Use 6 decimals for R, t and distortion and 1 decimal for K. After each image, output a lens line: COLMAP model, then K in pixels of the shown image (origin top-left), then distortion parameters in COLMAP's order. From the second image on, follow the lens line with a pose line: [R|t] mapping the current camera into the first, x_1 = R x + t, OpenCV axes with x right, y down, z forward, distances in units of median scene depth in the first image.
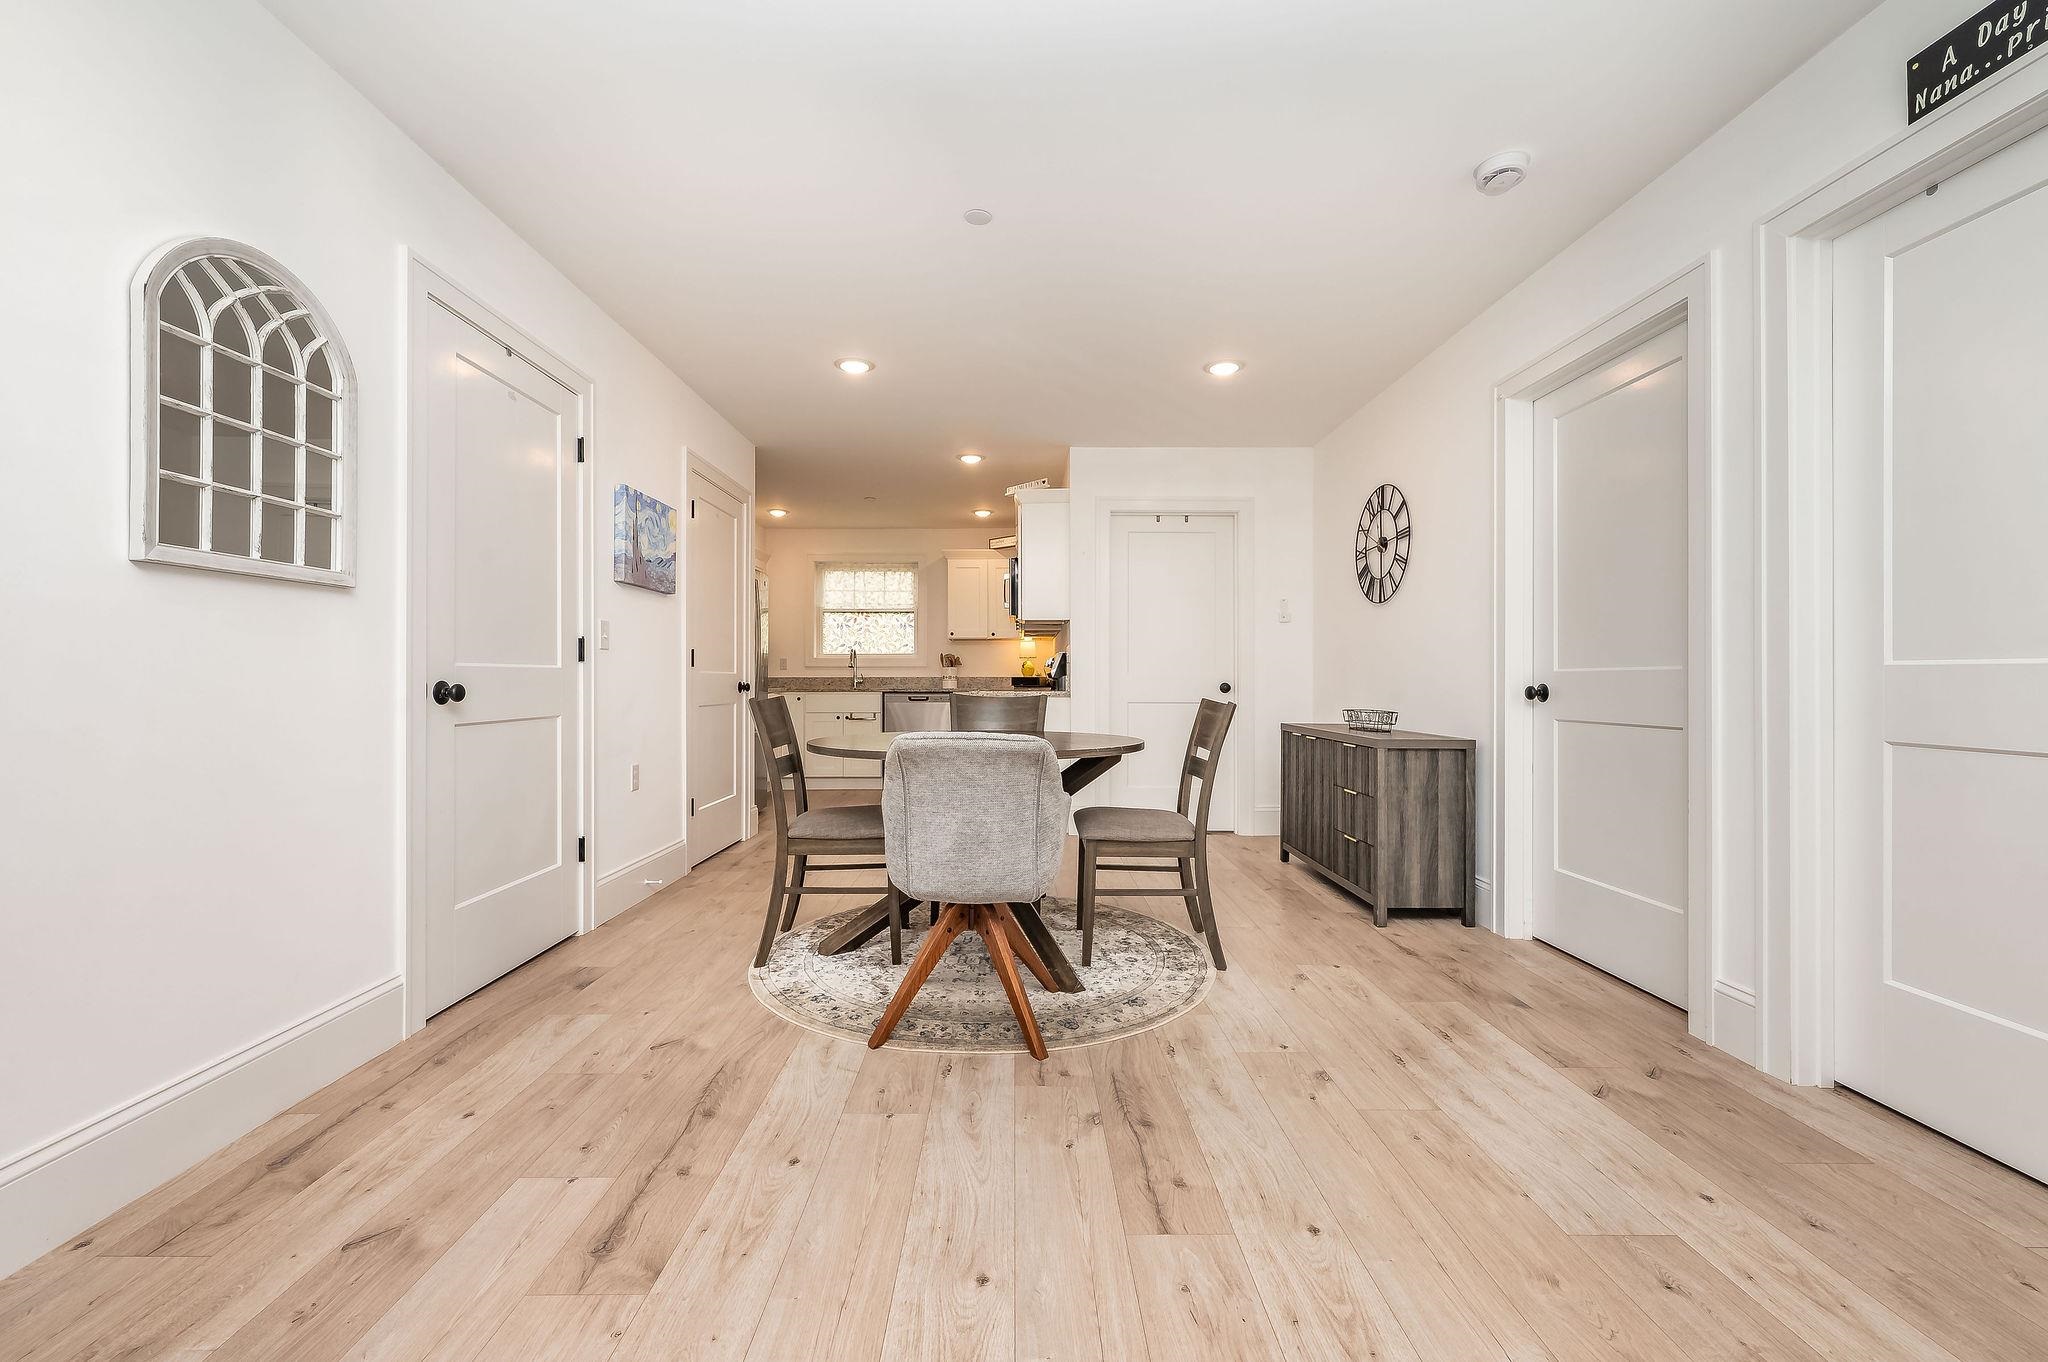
lens RADIAL K [[827.9, 0, 1020.5], [0, 827.9, 675.9], [0, 0, 1]] dist [0.001109, 0.000288]
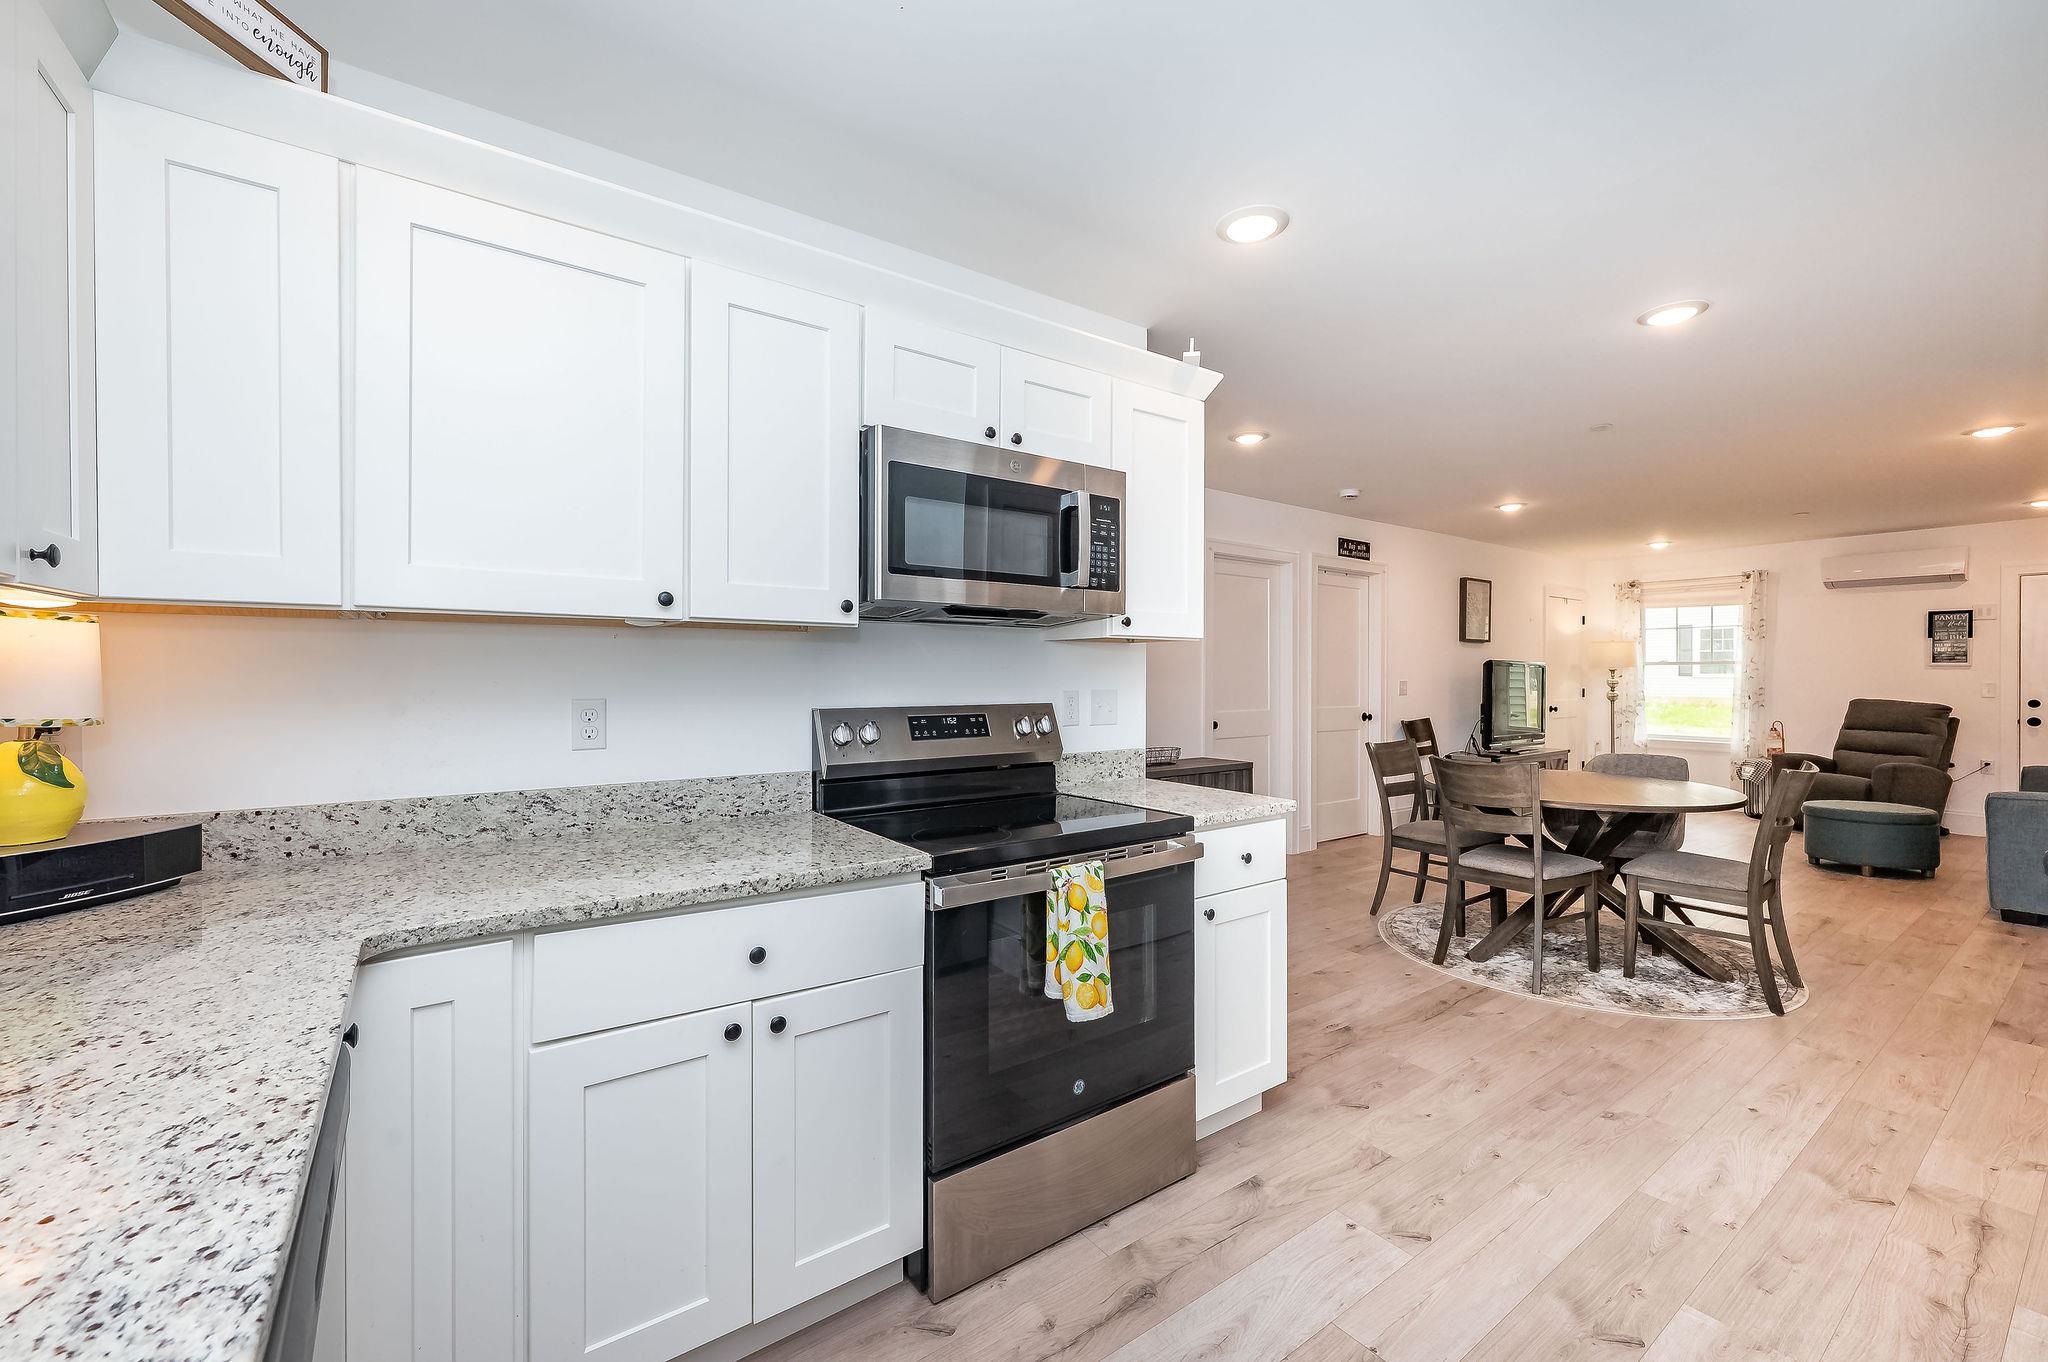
lens RADIAL K [[827.9, 0, 1023.6], [0, 827.9, 677.5], [0, 0, 1]] dist [0.001109, 0.000288]
pose [[-0.580989, -0.003652, 0.813903, -0.532961], [-0.006007, 0.999982, 0.000198, -0.073205], [-0.813889, -0.004774, -0.581001, 2.173140]]
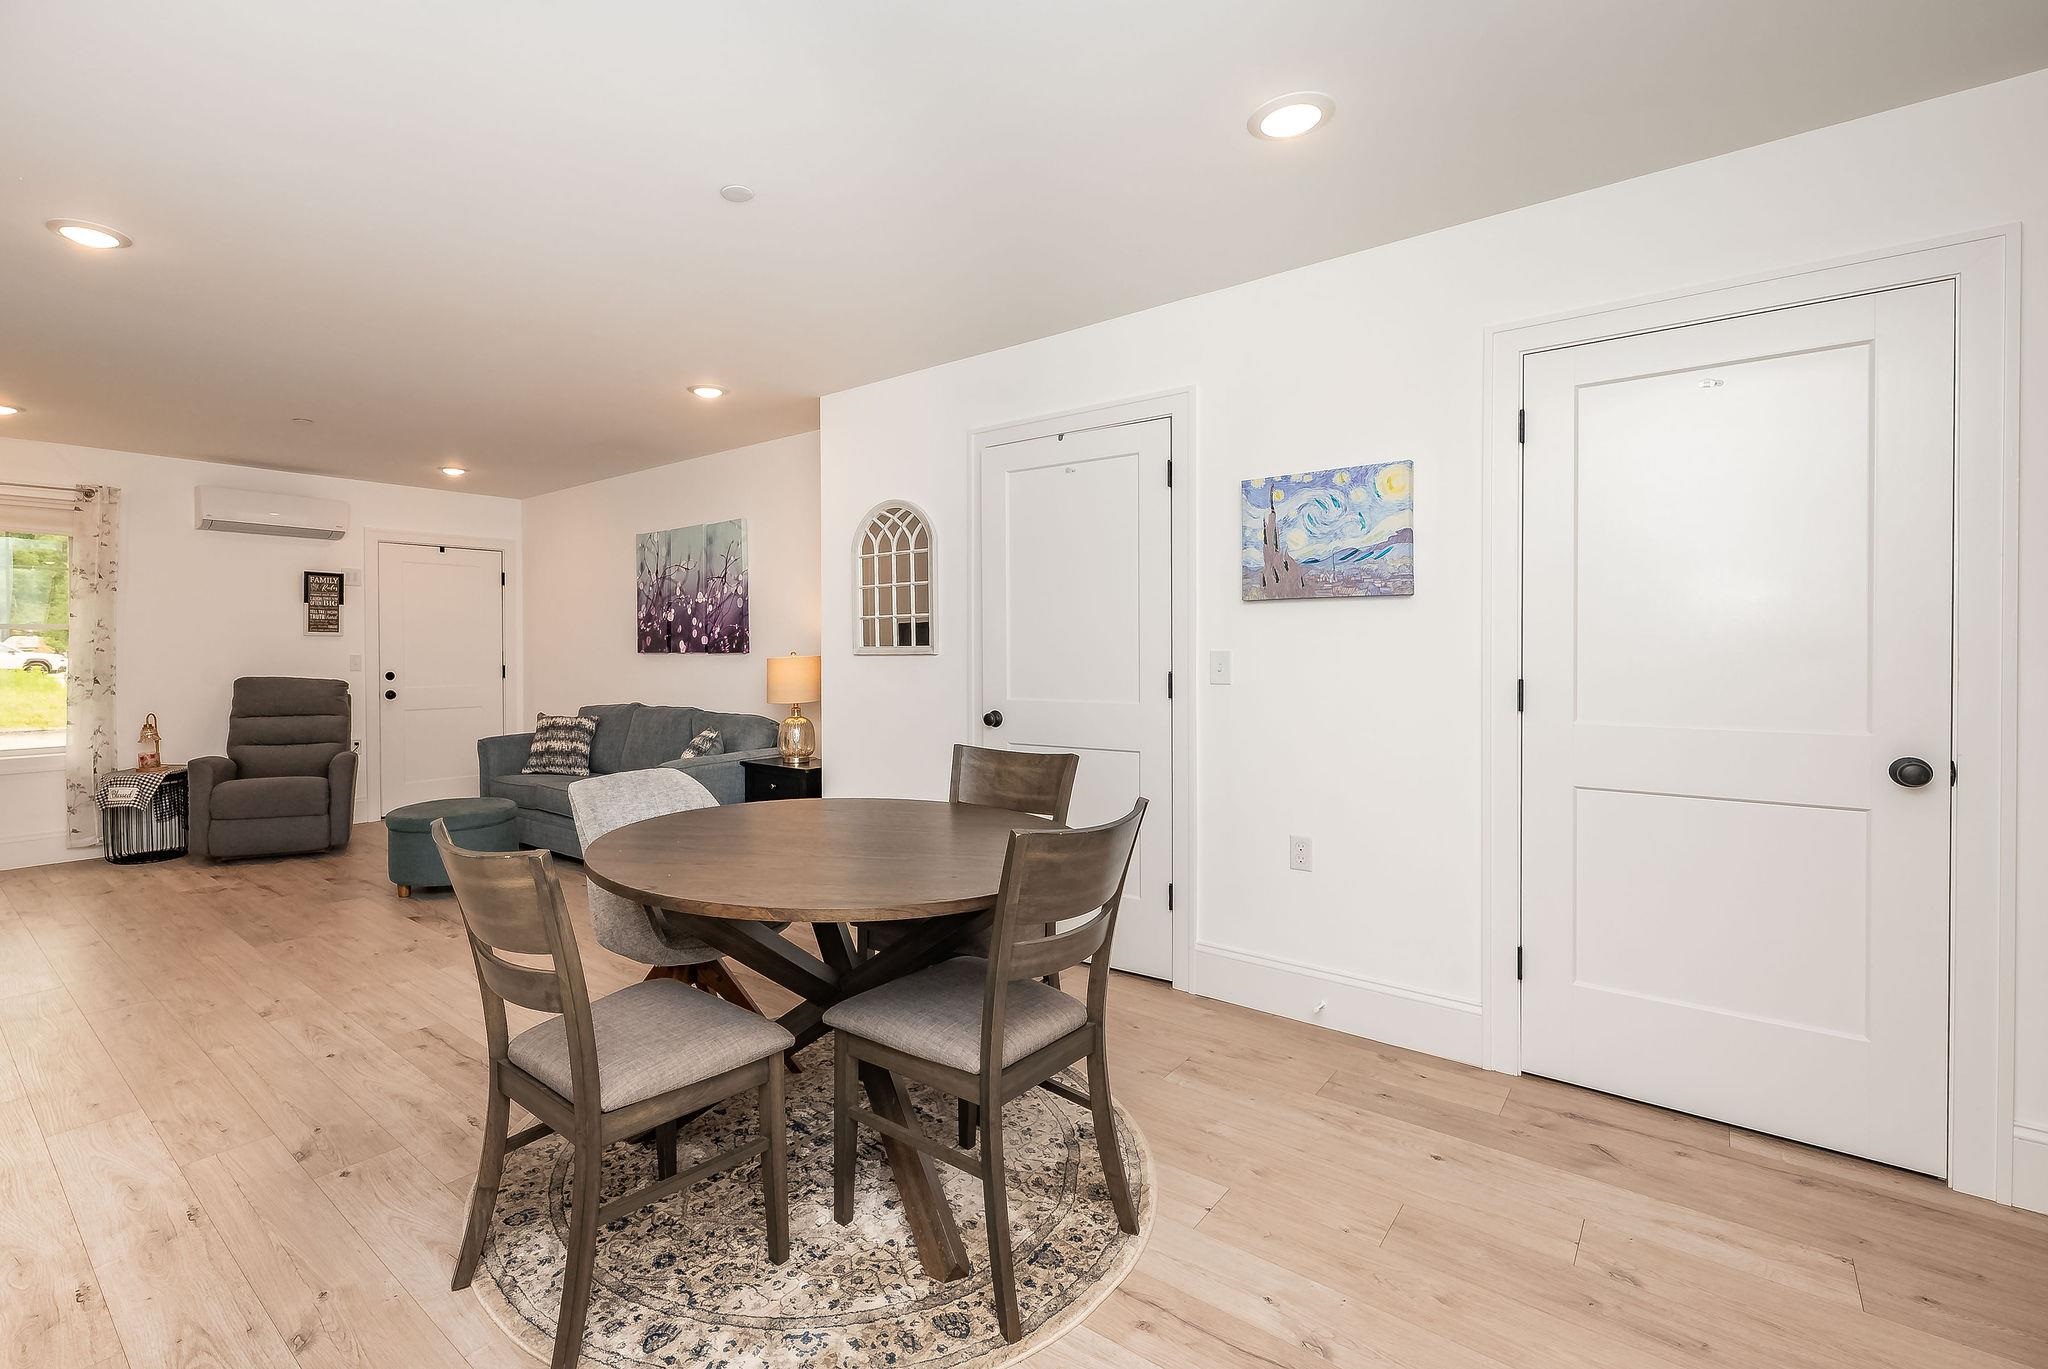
lens RADIAL K [[922.3, 0, 909.9], [0, 922.3, 660.4], [0, 0, 1]] dist [0.000212, -0.001542]
pose [[-0.665405, 0.010897, -0.746403, 0.428237], [0.007907, 0.999940, 0.007549, -0.067237], [0.746441, -0.000879, -0.665452, 1.395725]]
